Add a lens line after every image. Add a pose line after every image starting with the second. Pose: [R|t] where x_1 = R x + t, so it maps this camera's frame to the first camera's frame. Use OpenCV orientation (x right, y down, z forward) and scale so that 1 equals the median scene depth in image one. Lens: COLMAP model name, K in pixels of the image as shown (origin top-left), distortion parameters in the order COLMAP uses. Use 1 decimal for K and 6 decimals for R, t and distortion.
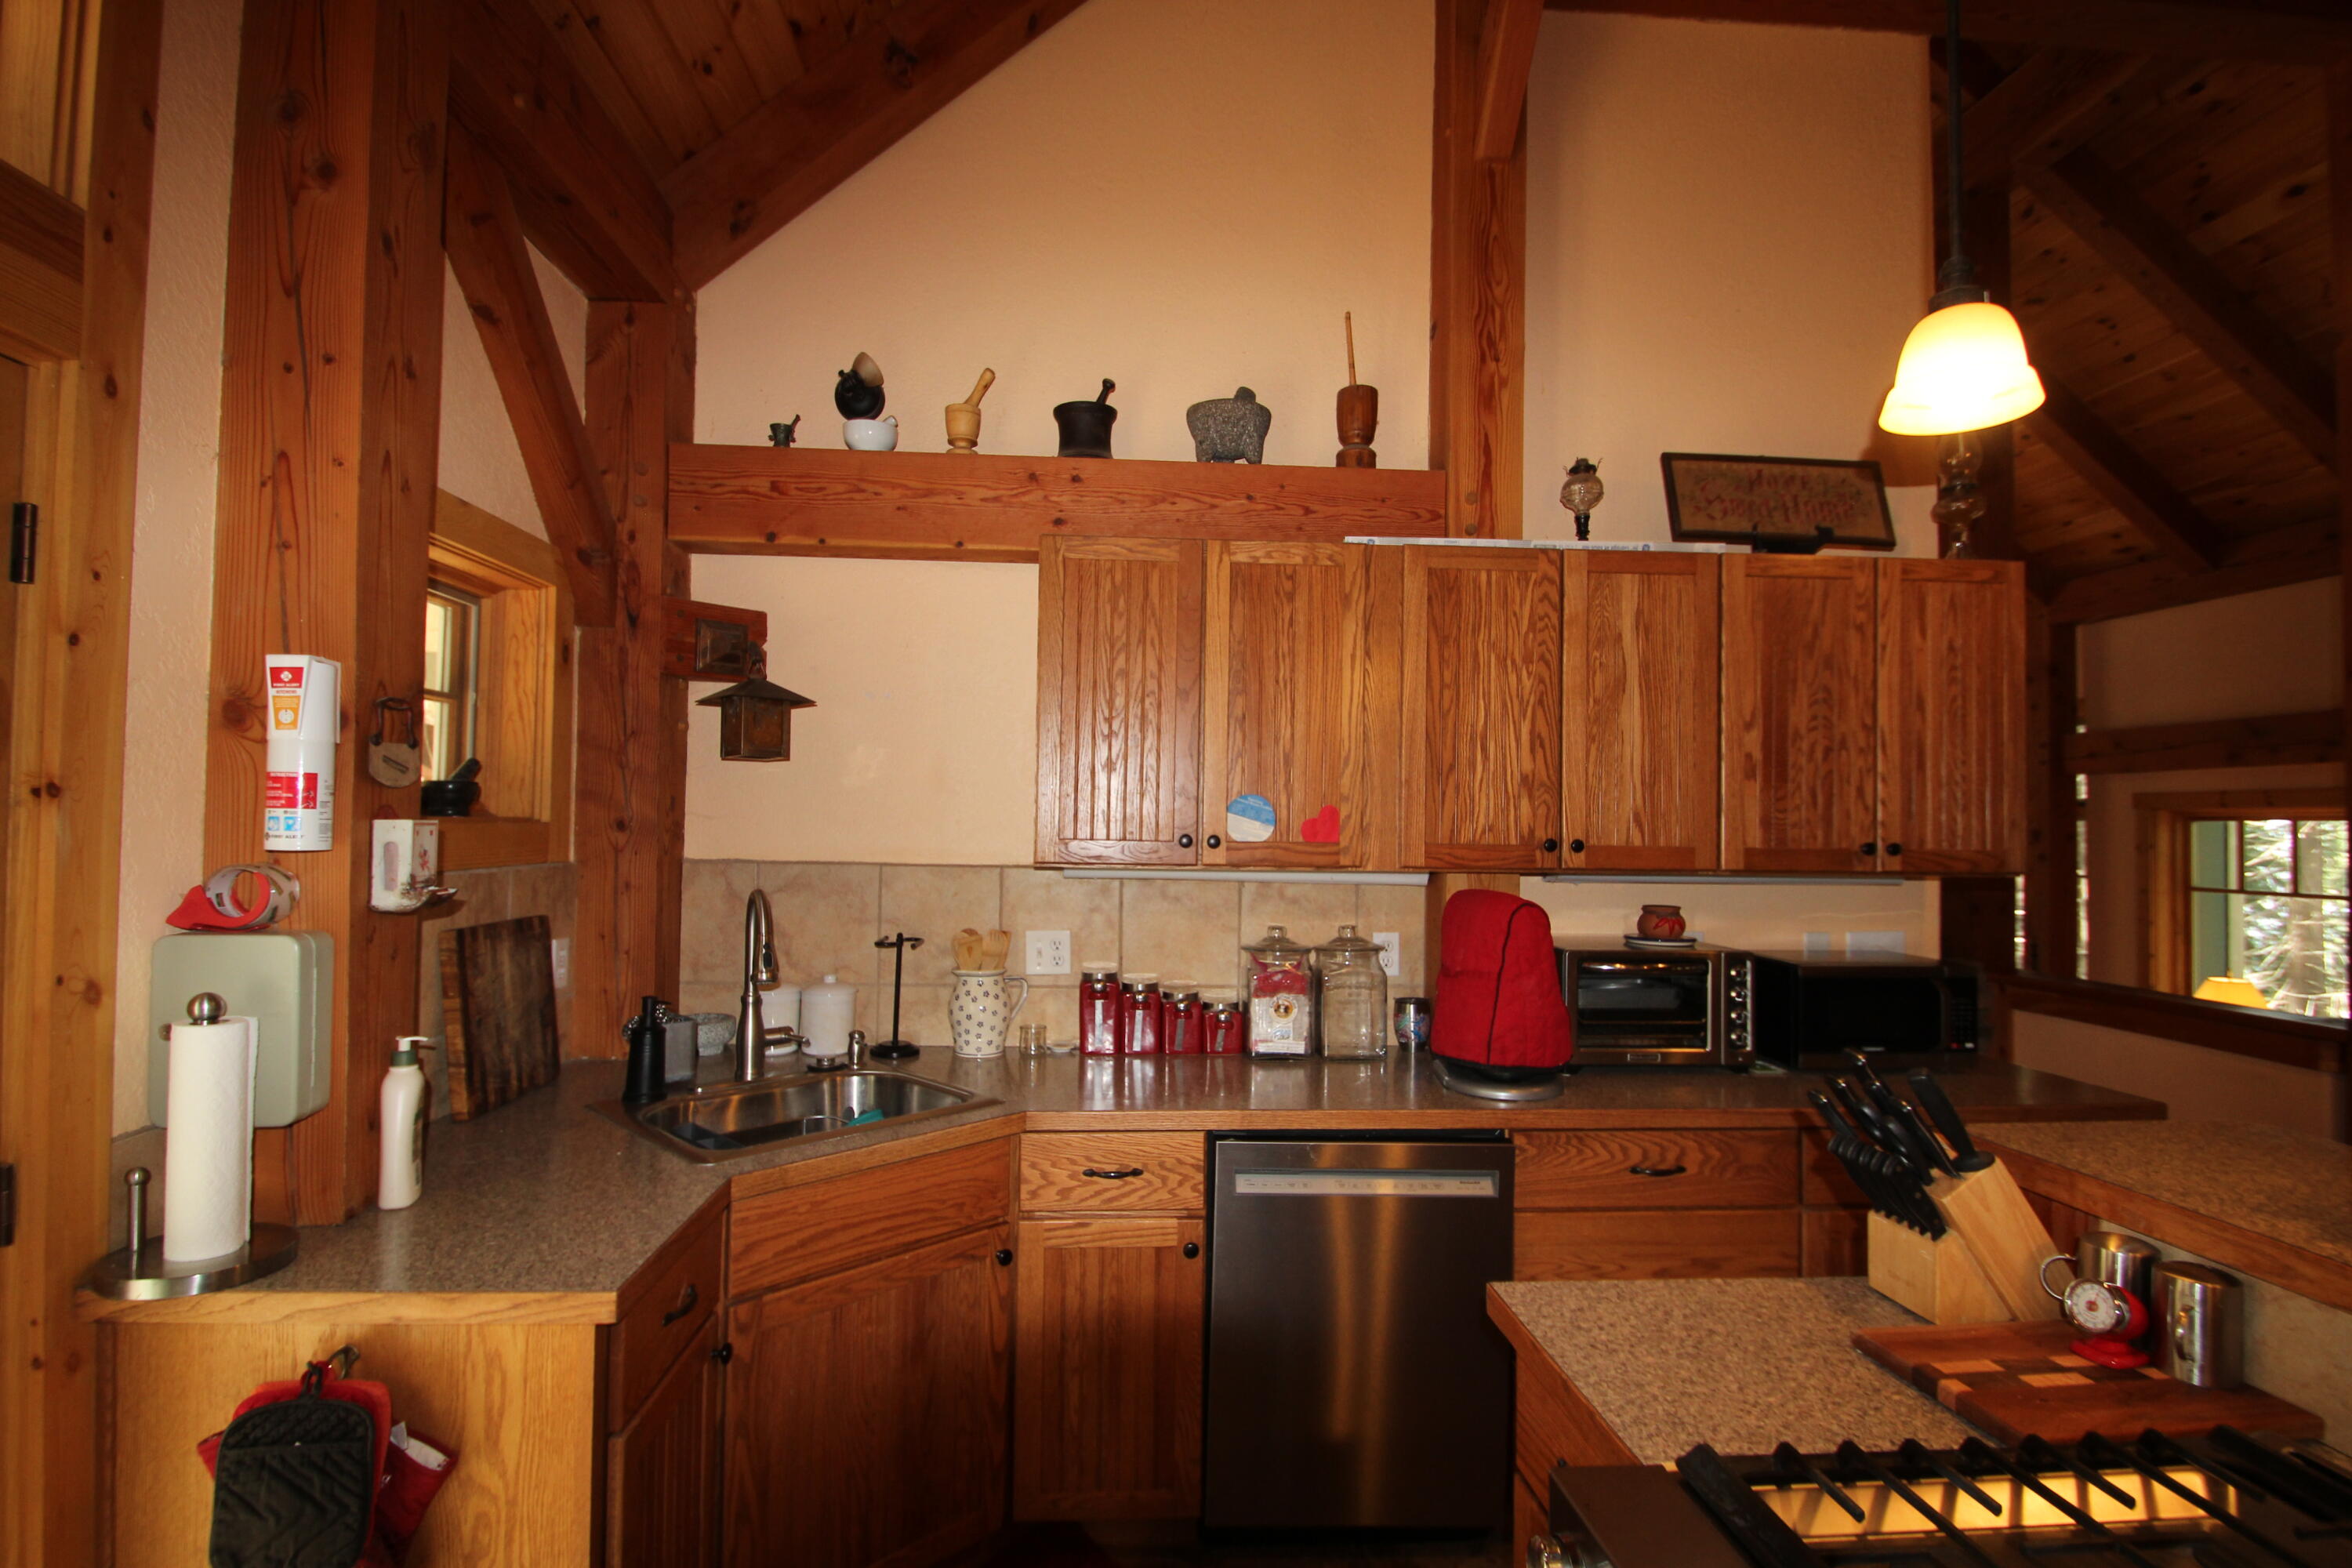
lens RADIAL K [[1121.4, 0, 1166.1], [0, 1121.4, 787.8], [0, 0, 1]] dist [0.003930, -0.011228]
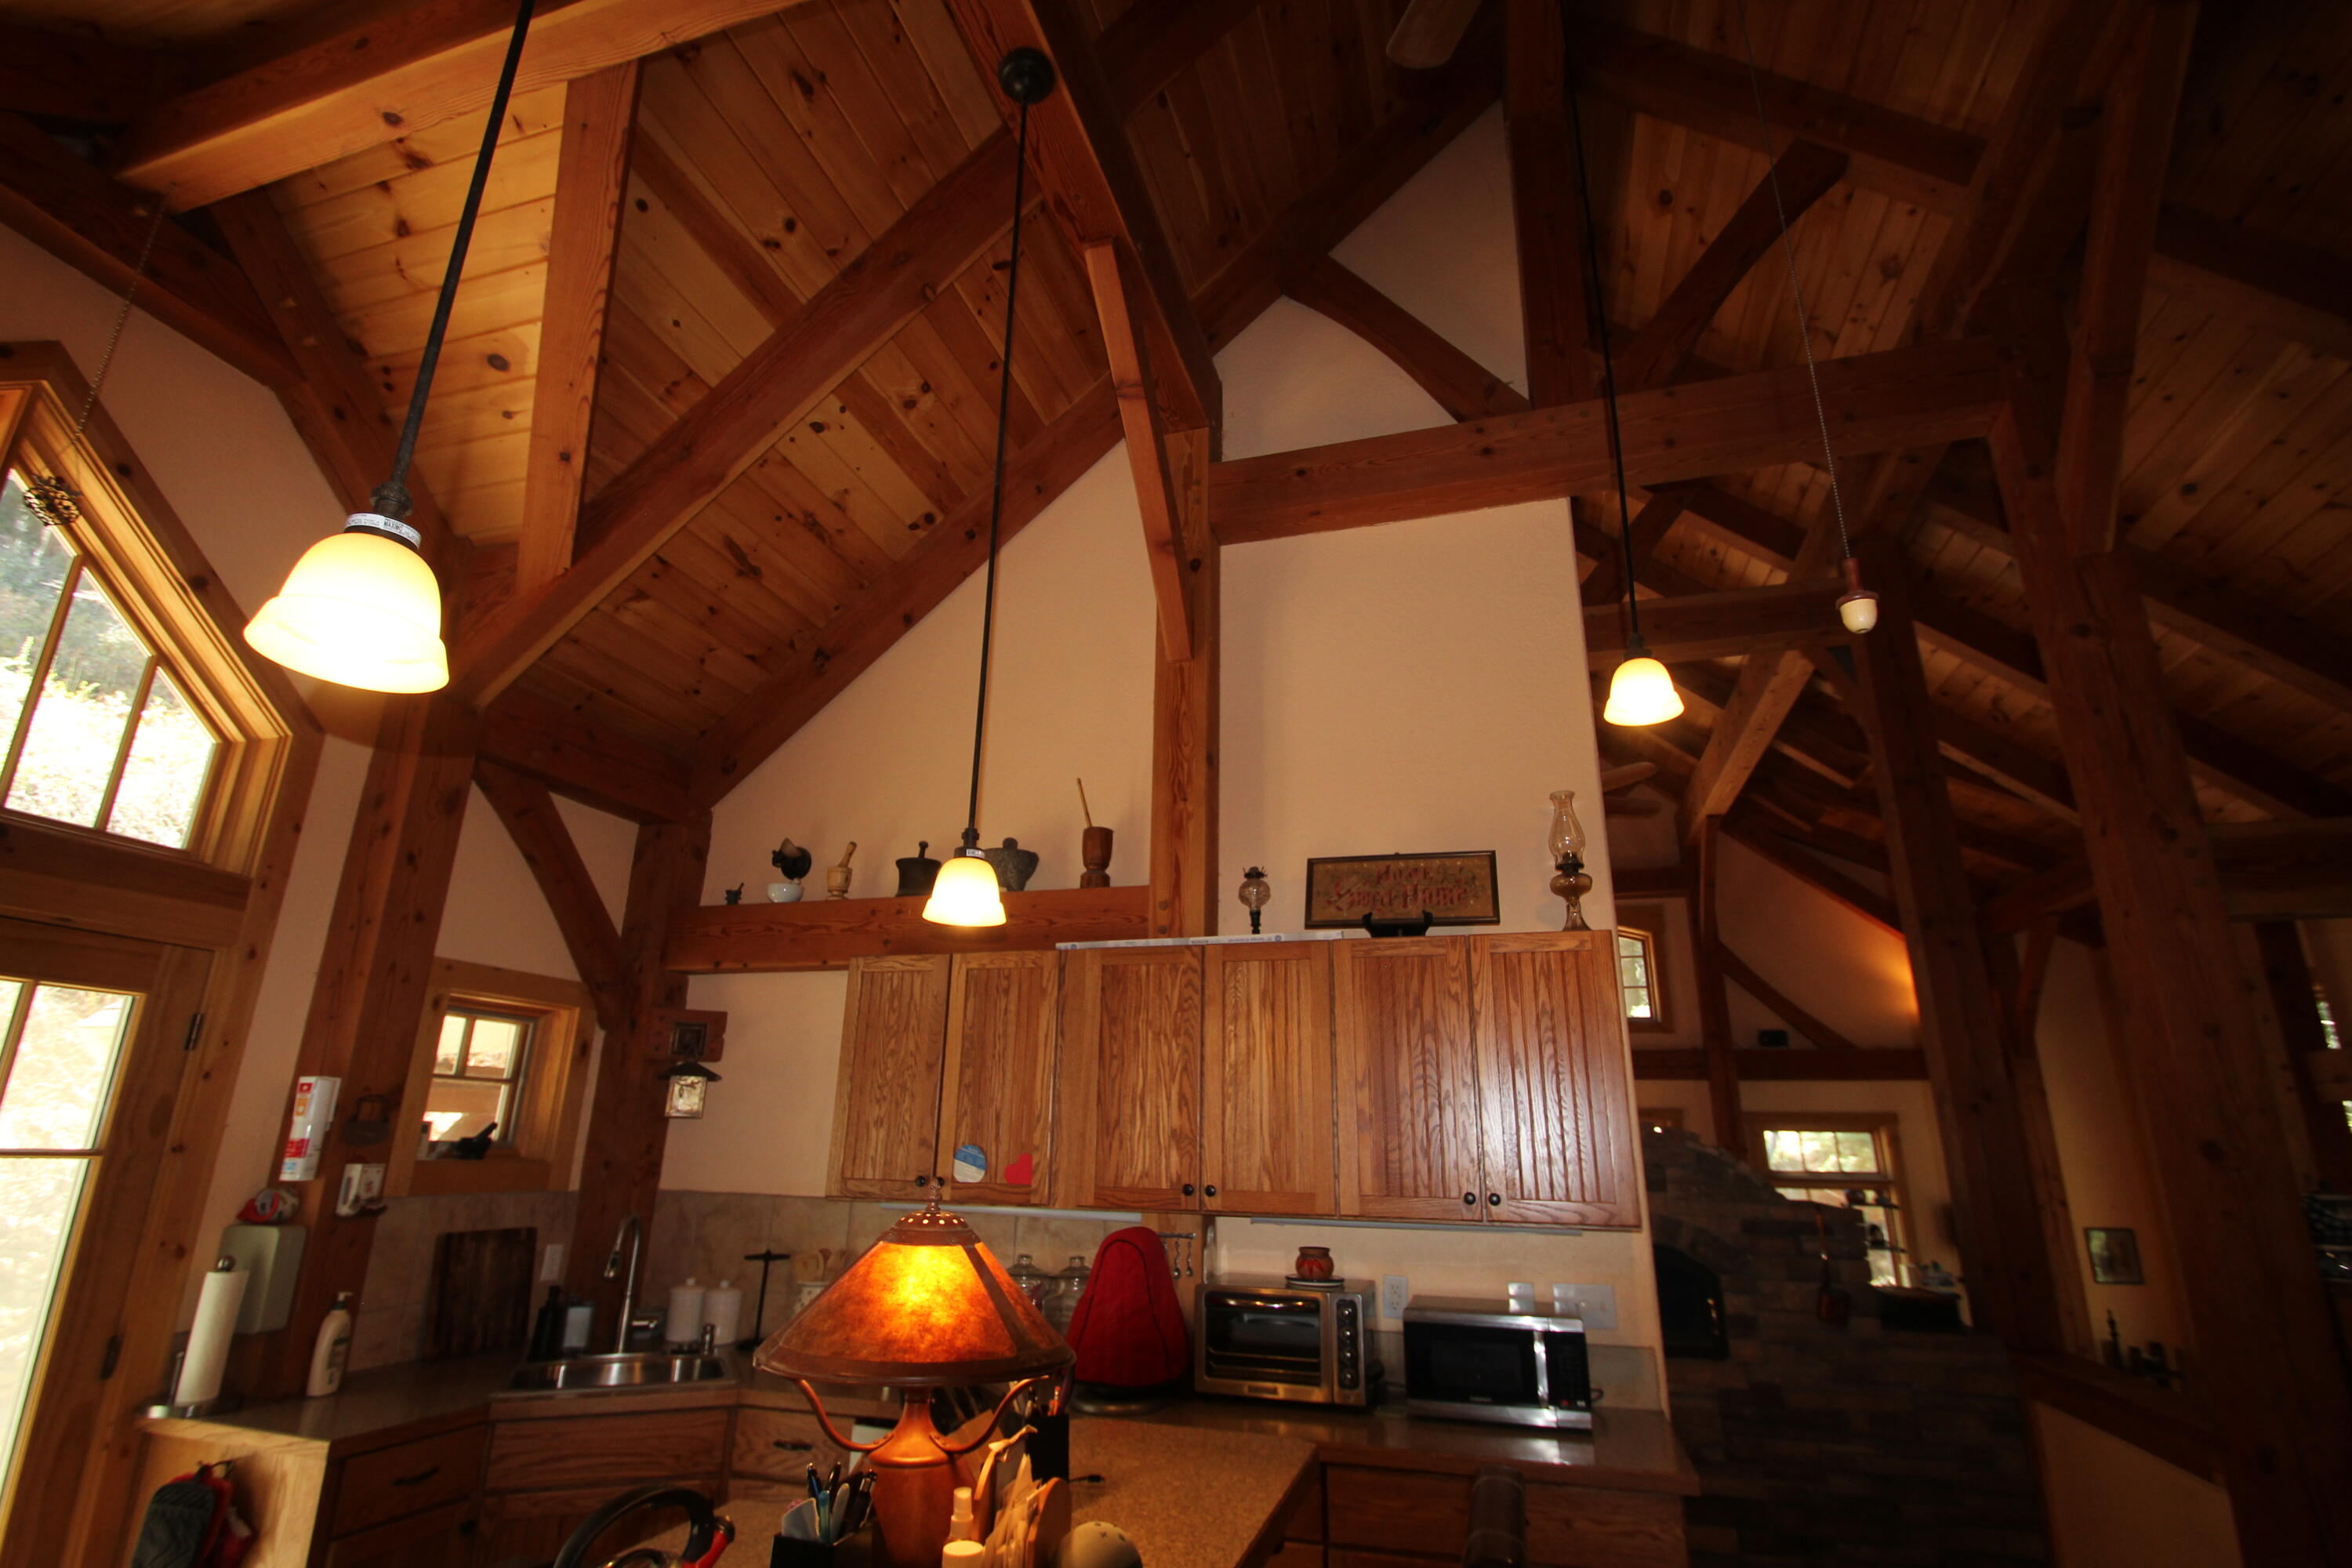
lens RADIAL K [[1121.4, 0, 1170.4], [0, 1121.4, 767.1], [0, 0, 1]] dist [0.003930, -0.011228]
pose [[0.936096, -0.108005, -0.334753, 0.774392], [0.004608, 0.955375, -0.295359, -0.027619], [0.351715, 0.274941, 0.894820, -0.221356]]
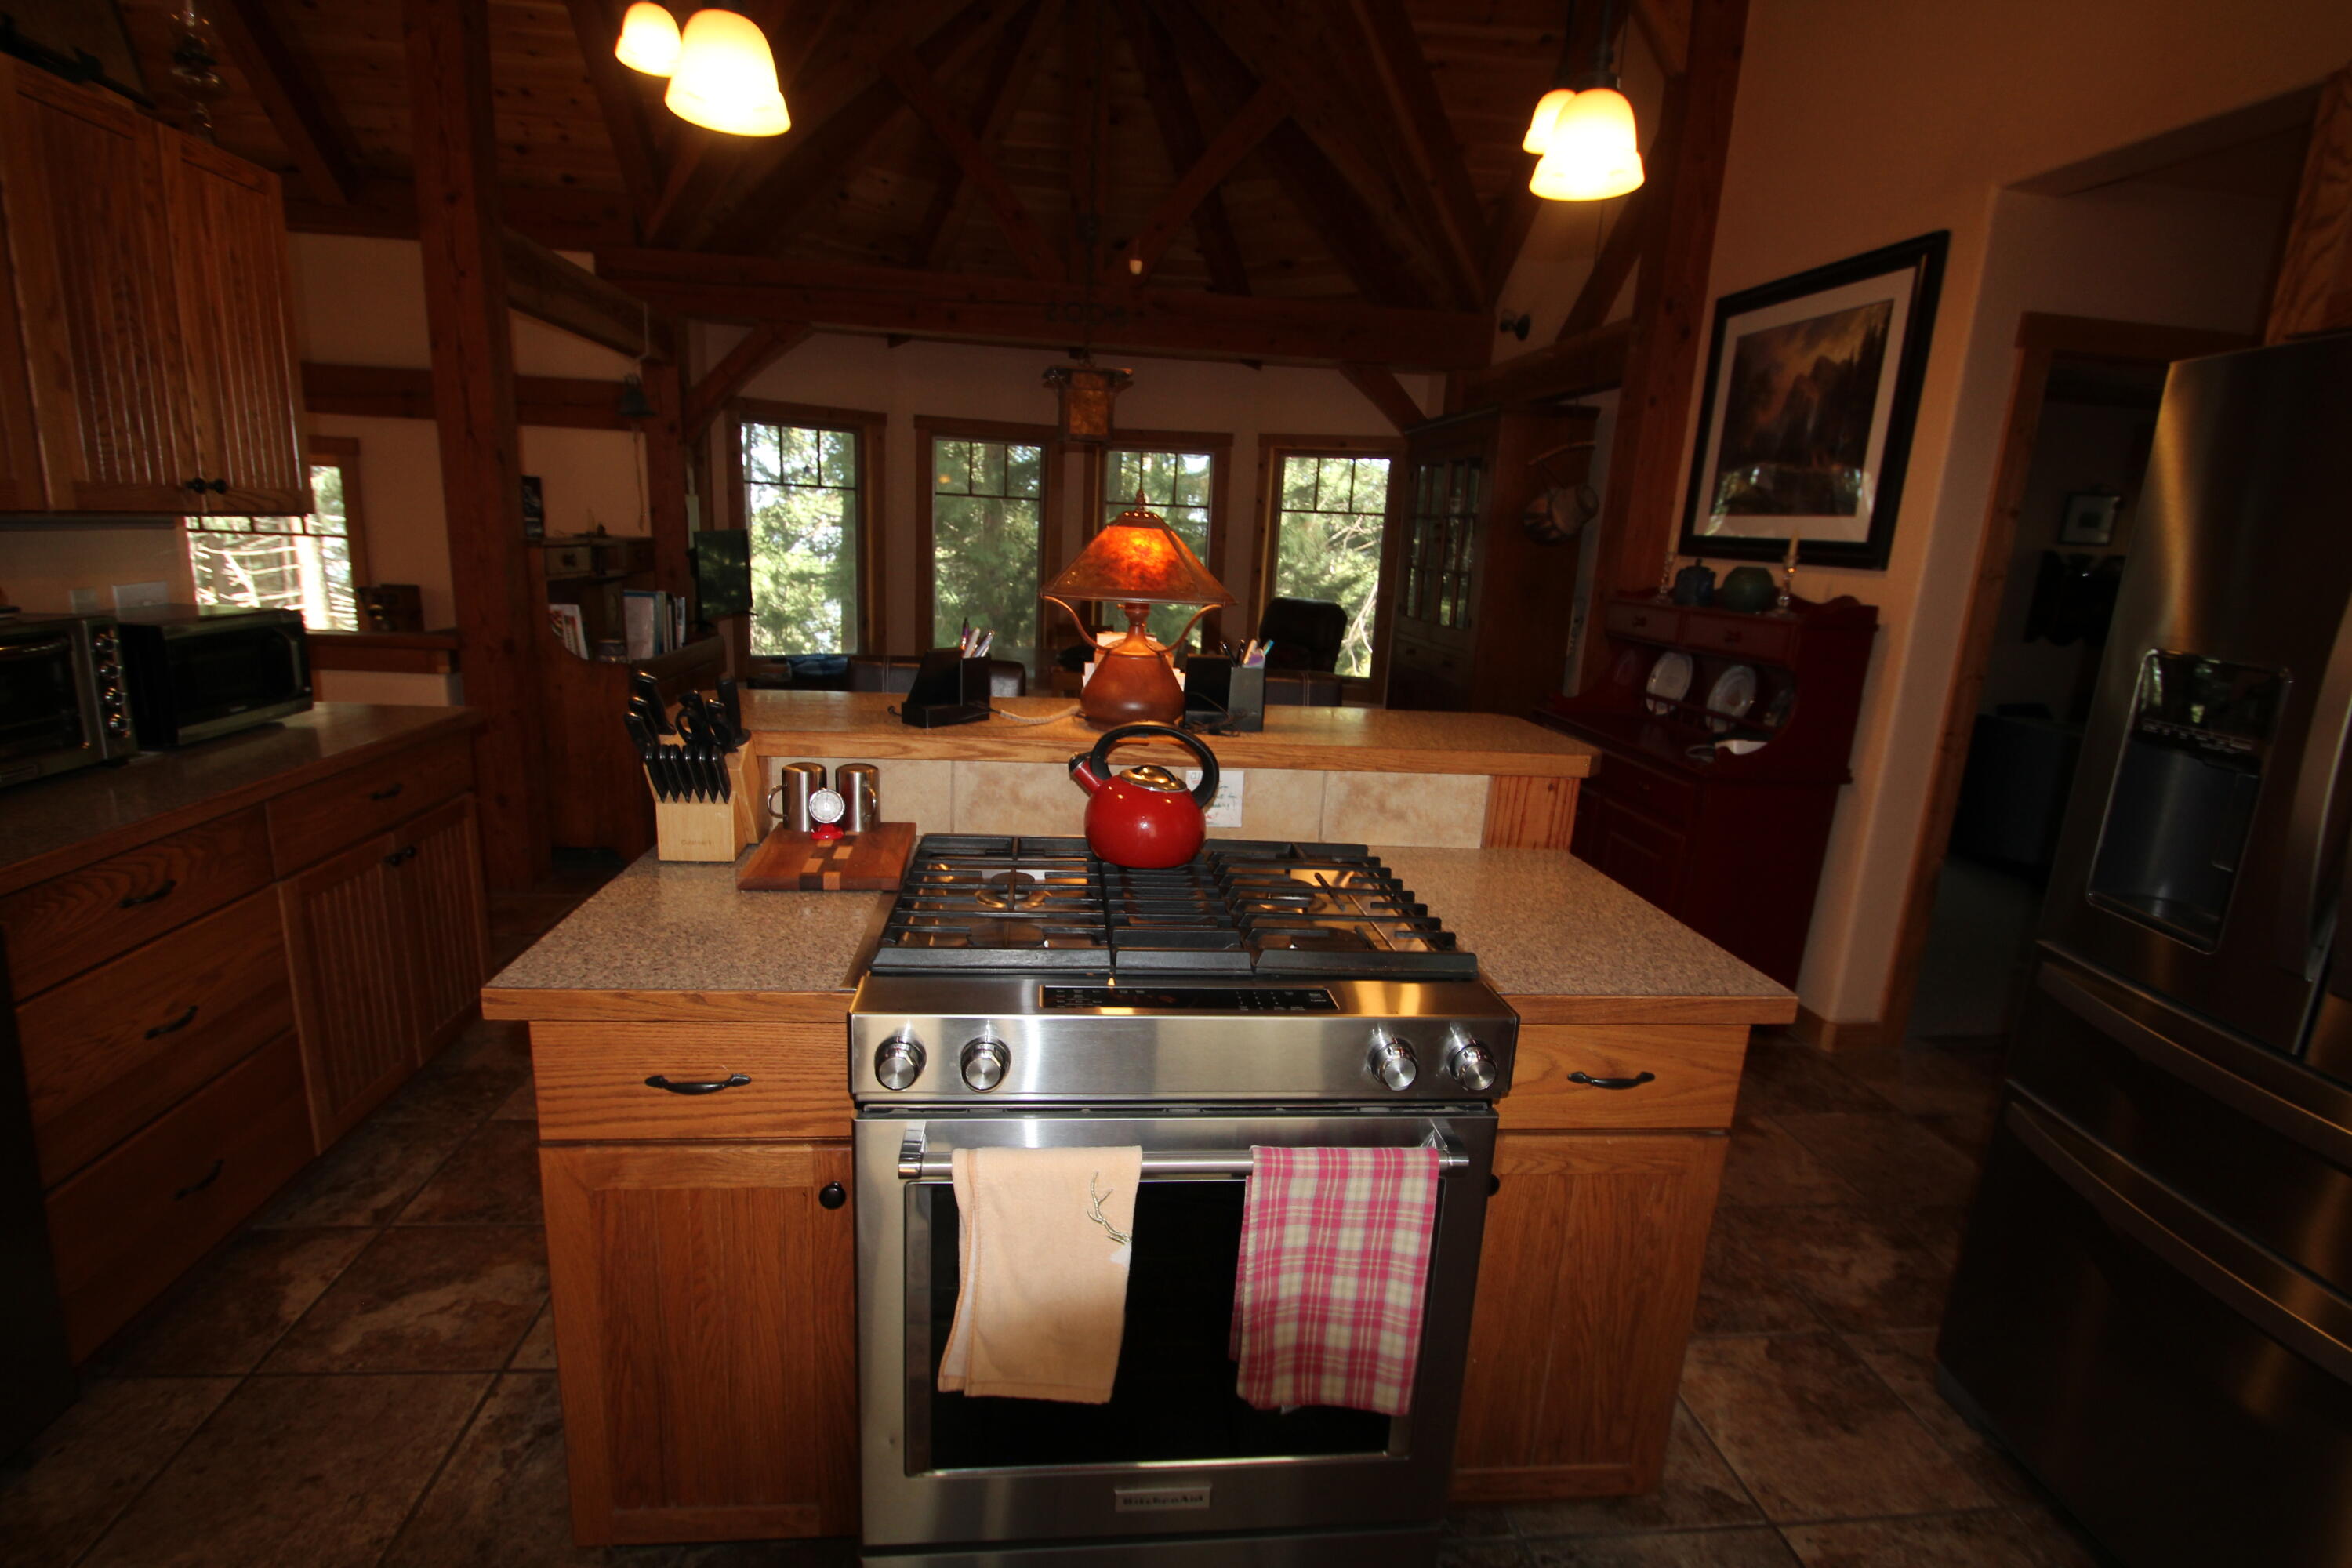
lens RADIAL K [[1121.4, 0, 1167.7], [0, 1121.4, 787.3], [0, 0, 1]] dist [0.003930, -0.011228]
pose [[-0.035119, -0.238699, 0.970458, -0.302798], [-0.075060, 0.968945, 0.235611, 0.020728], [-0.996560, -0.064568, -0.051945, 0.280203]]
